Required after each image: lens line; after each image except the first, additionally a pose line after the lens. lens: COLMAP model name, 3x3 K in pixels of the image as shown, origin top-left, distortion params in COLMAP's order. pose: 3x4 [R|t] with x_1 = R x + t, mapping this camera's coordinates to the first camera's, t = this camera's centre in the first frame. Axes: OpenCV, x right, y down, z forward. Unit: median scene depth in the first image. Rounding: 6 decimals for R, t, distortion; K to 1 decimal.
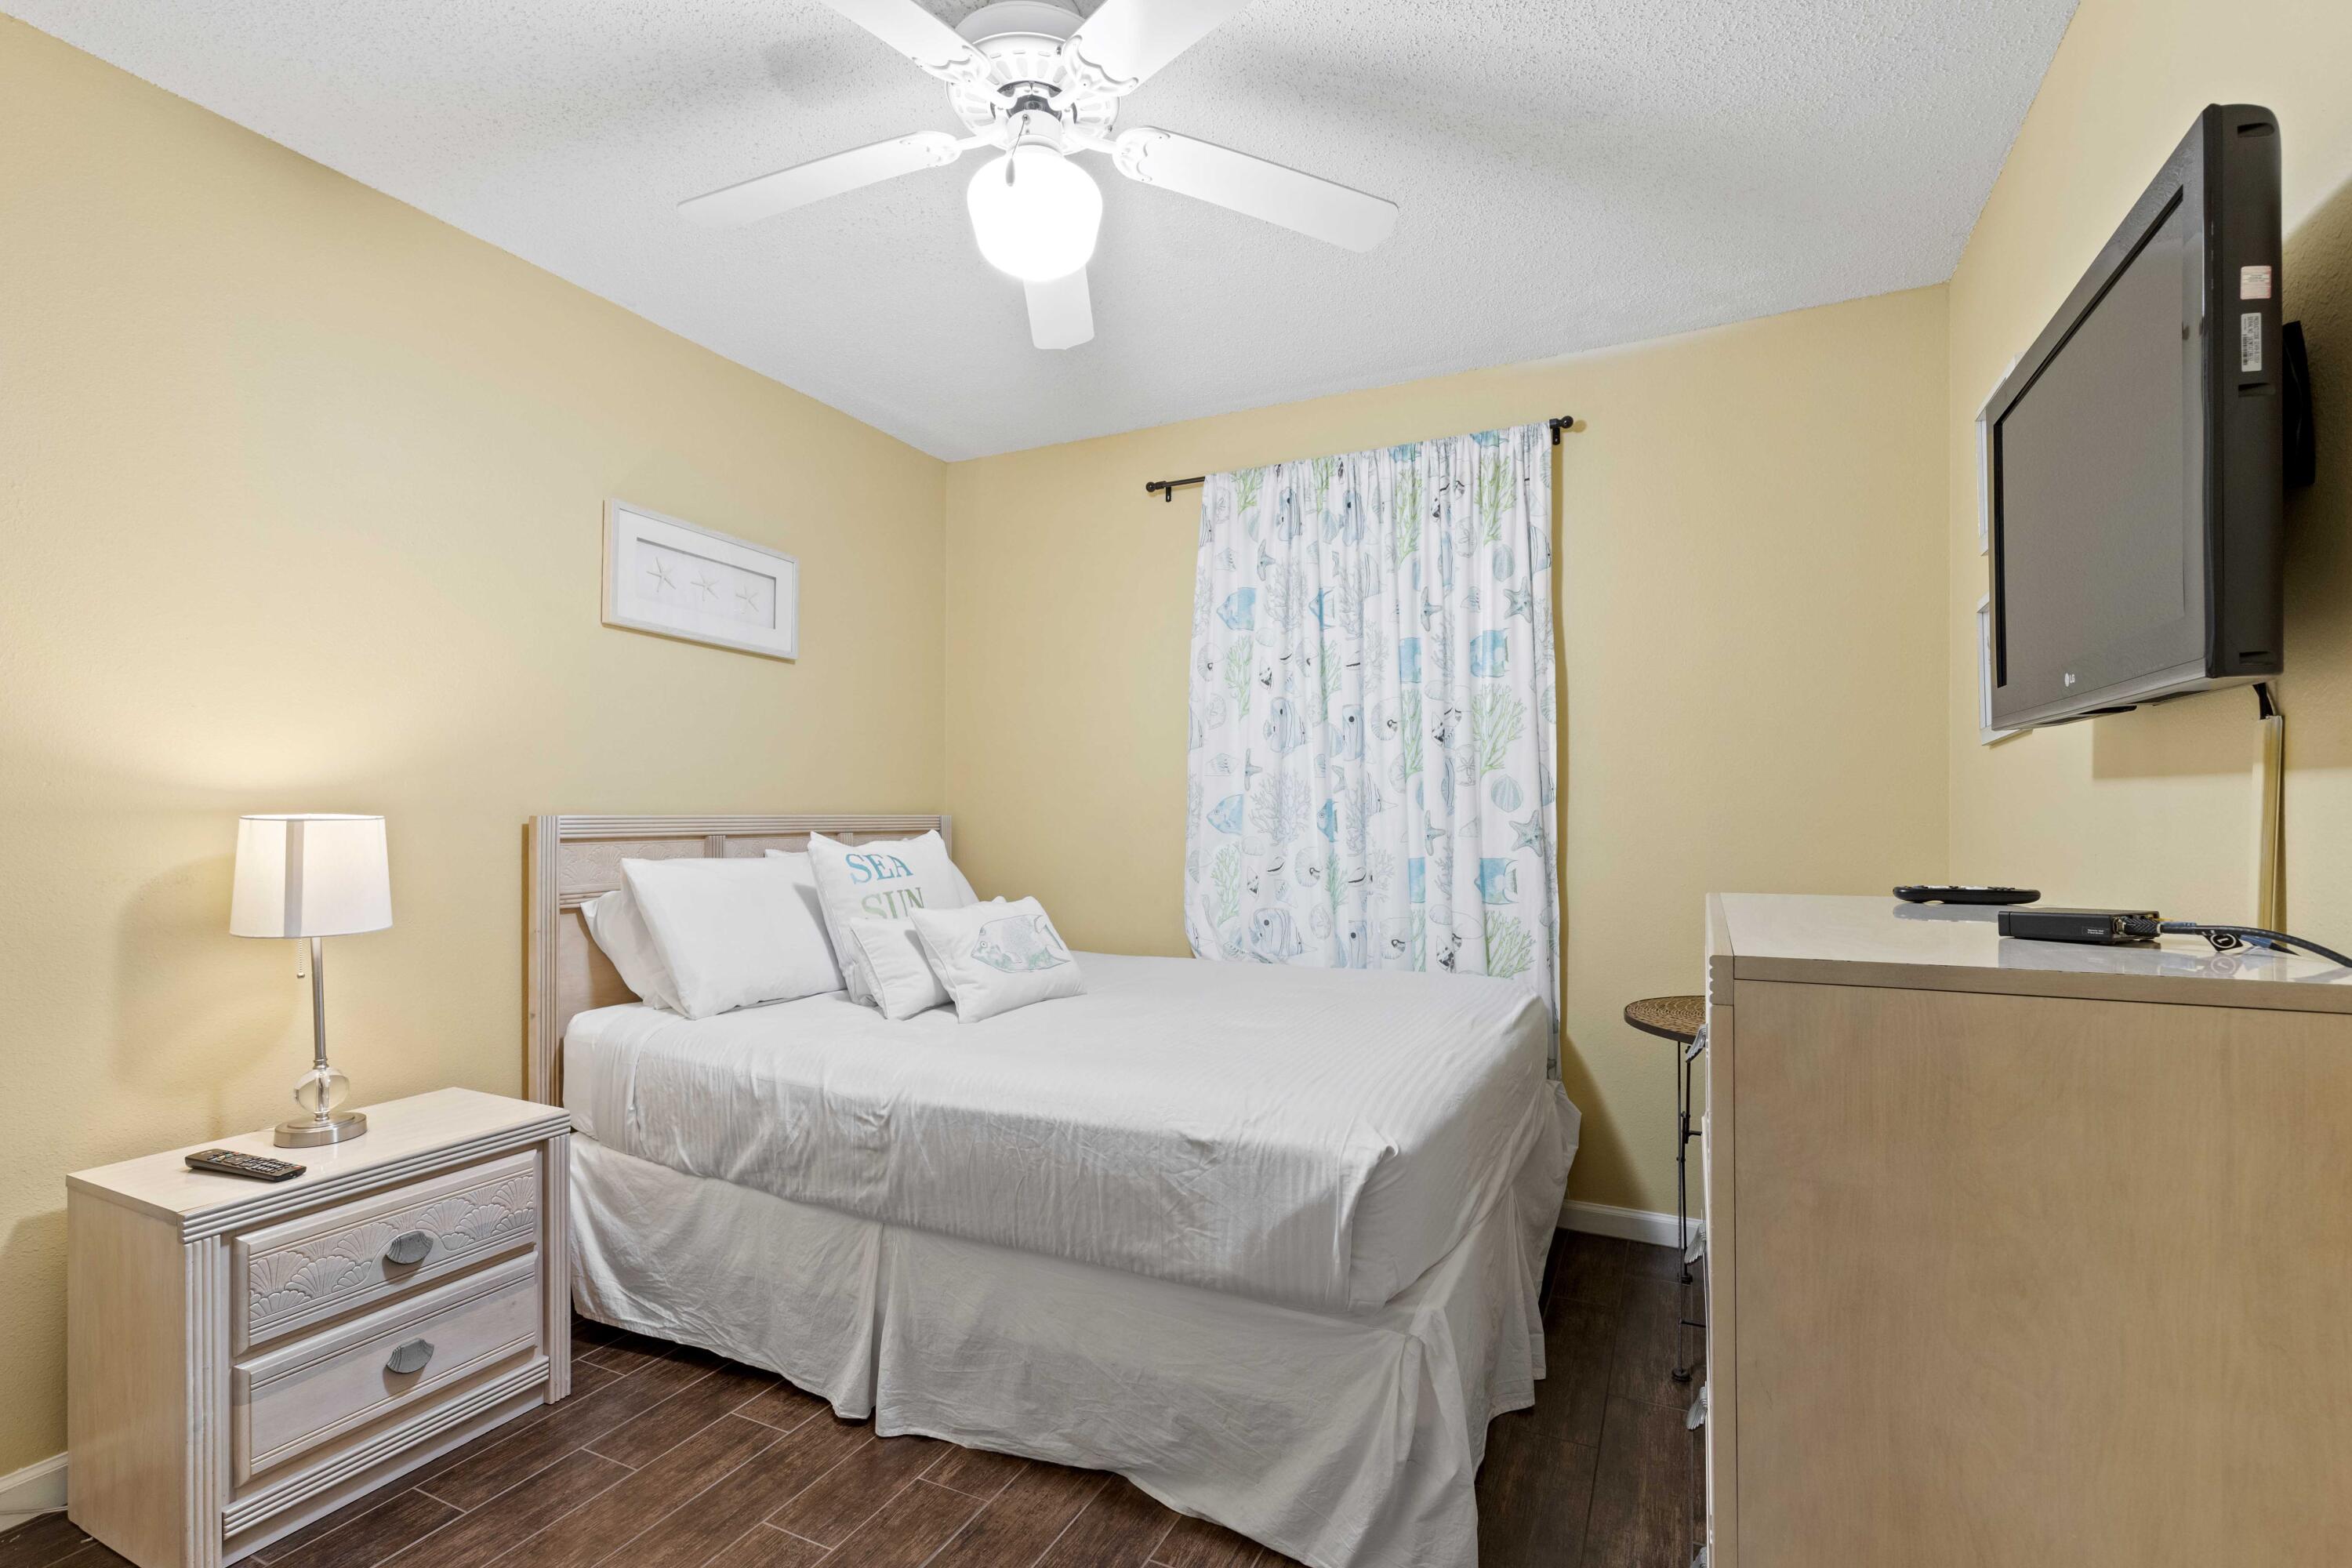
lens RADIAL K [[1074.1, 0, 1167.2], [0, 1074.1, 828.1], [0, 0, 1]] dist [0.000230, 0.000009]
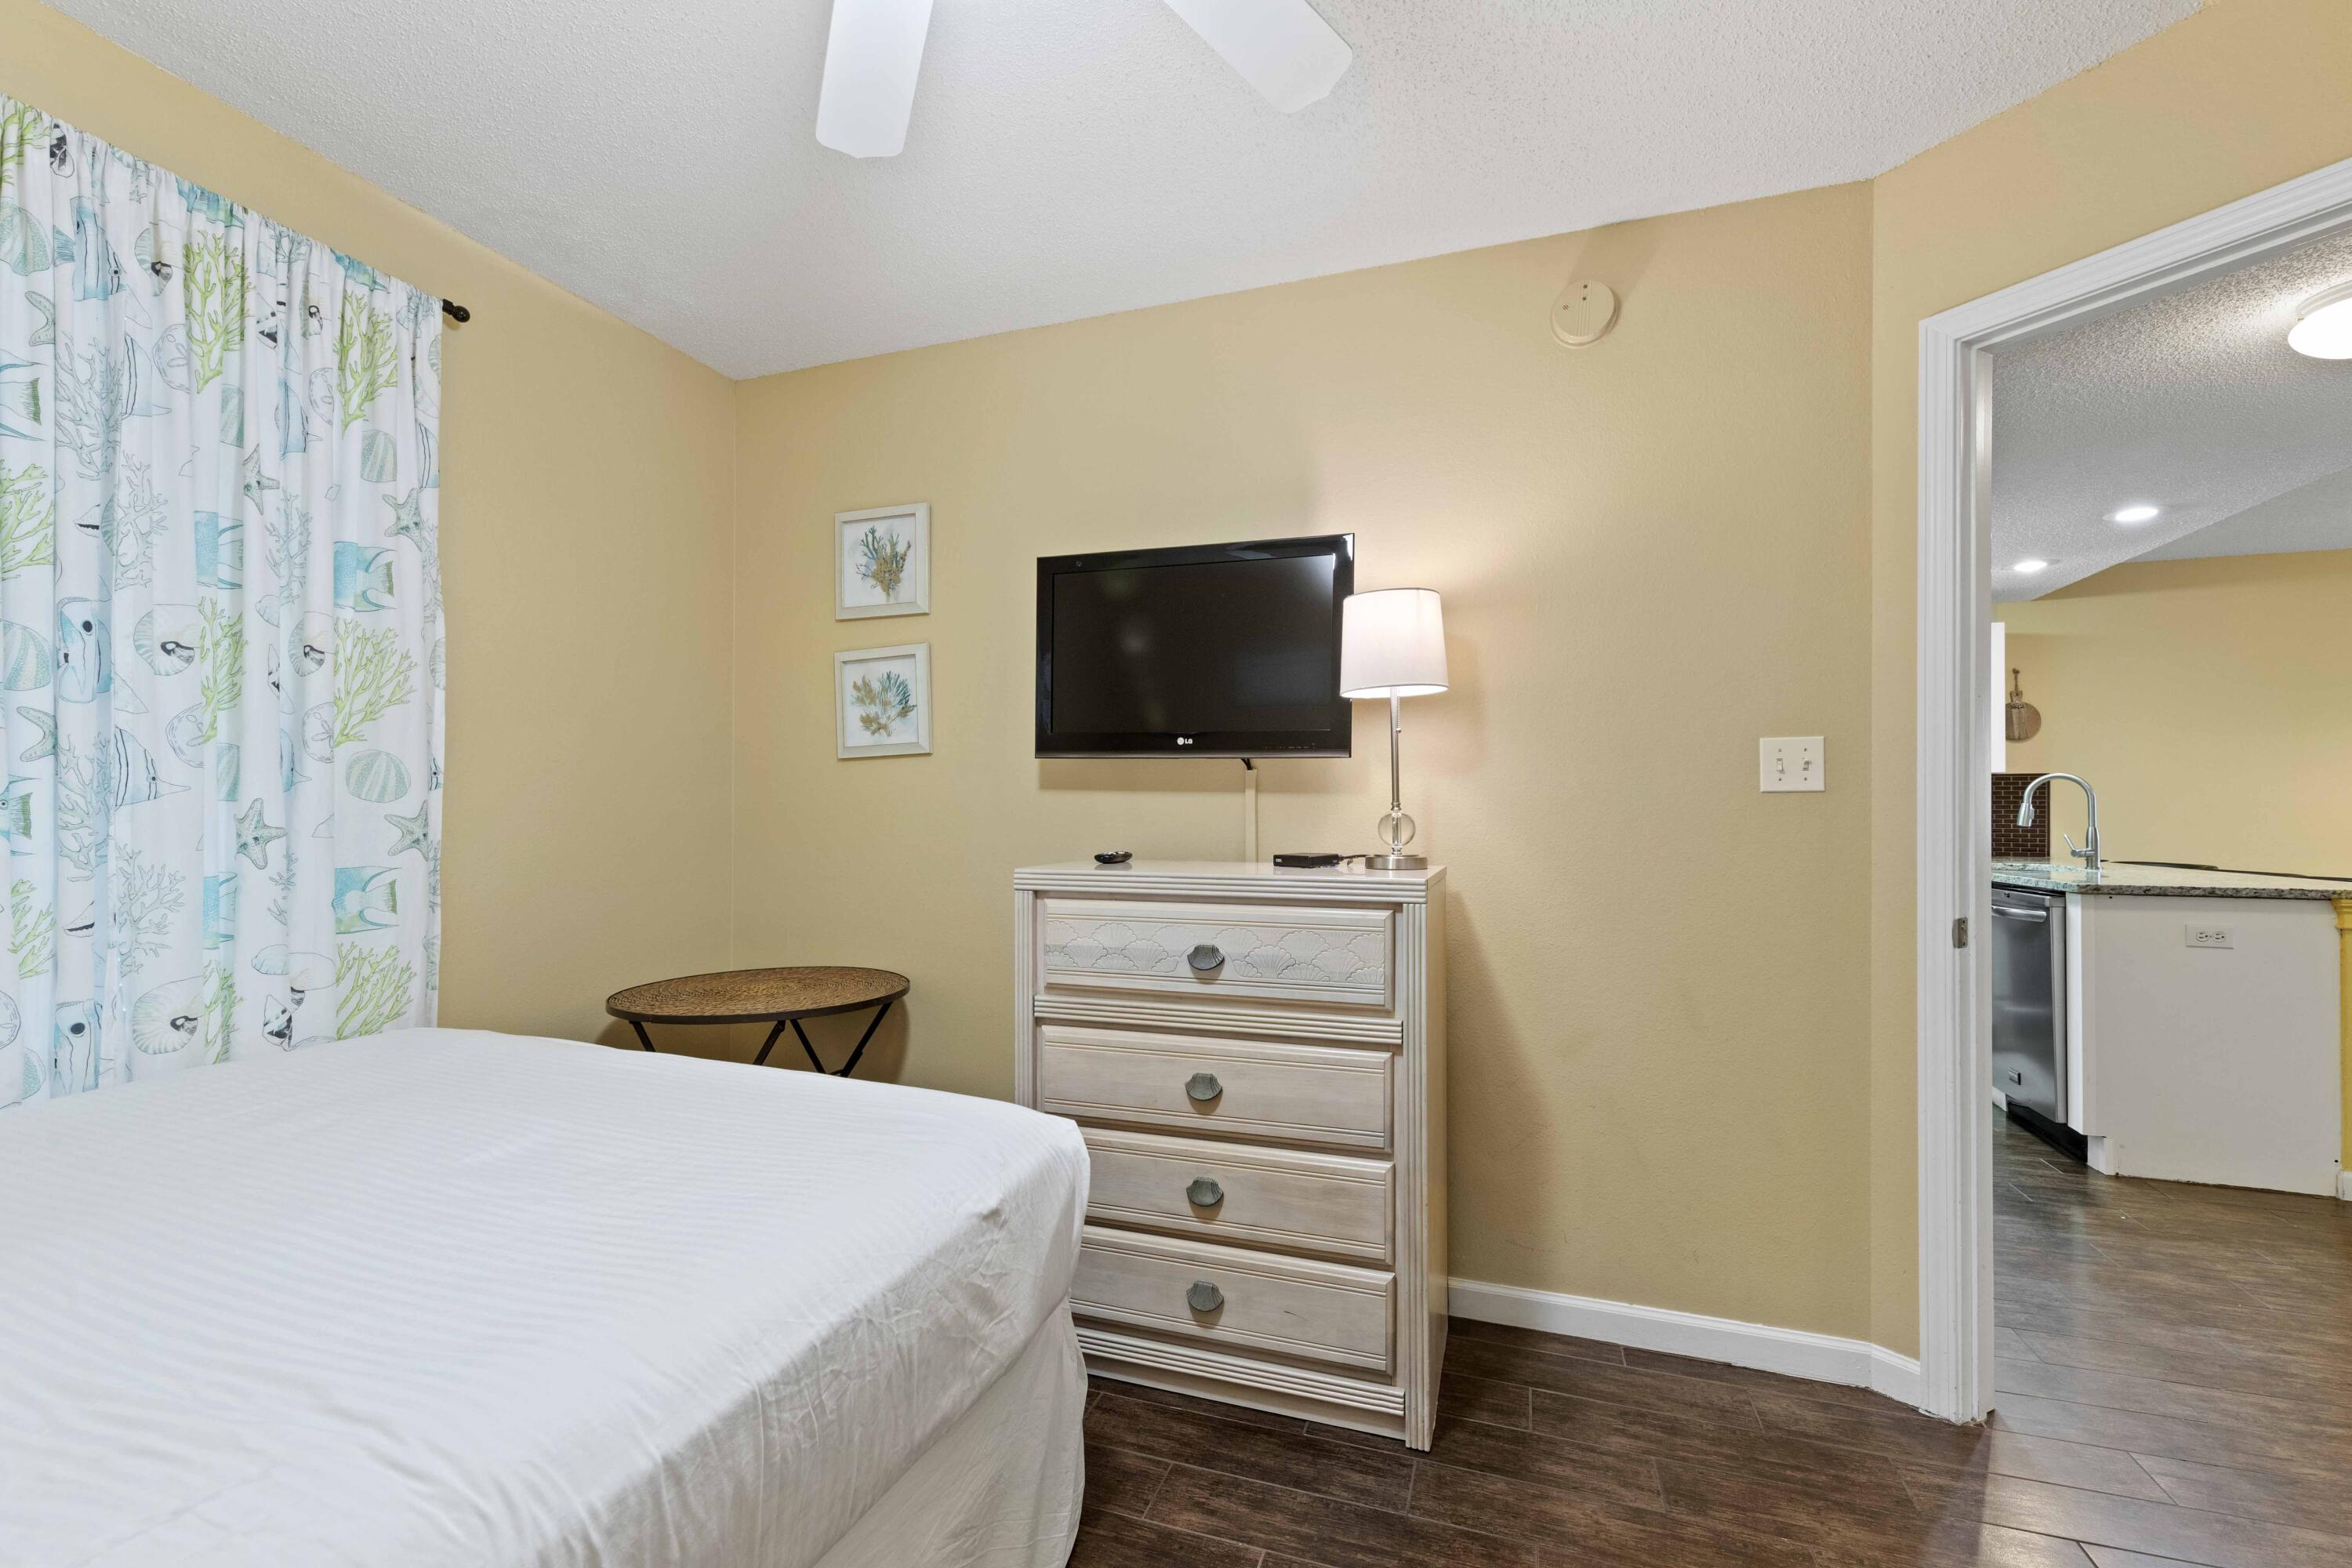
lens RADIAL K [[1040.9, 0, 1179.2], [0, 1040.9, 801.0], [0, 0, 1]] dist [-0.000335, -0.000516]
pose [[-0.154375, 0.008339, 0.987977, -0.452234], [0.006259, 0.999953, -0.007462, -0.006850], [-0.987993, 0.005032, -0.154420, 0.573109]]
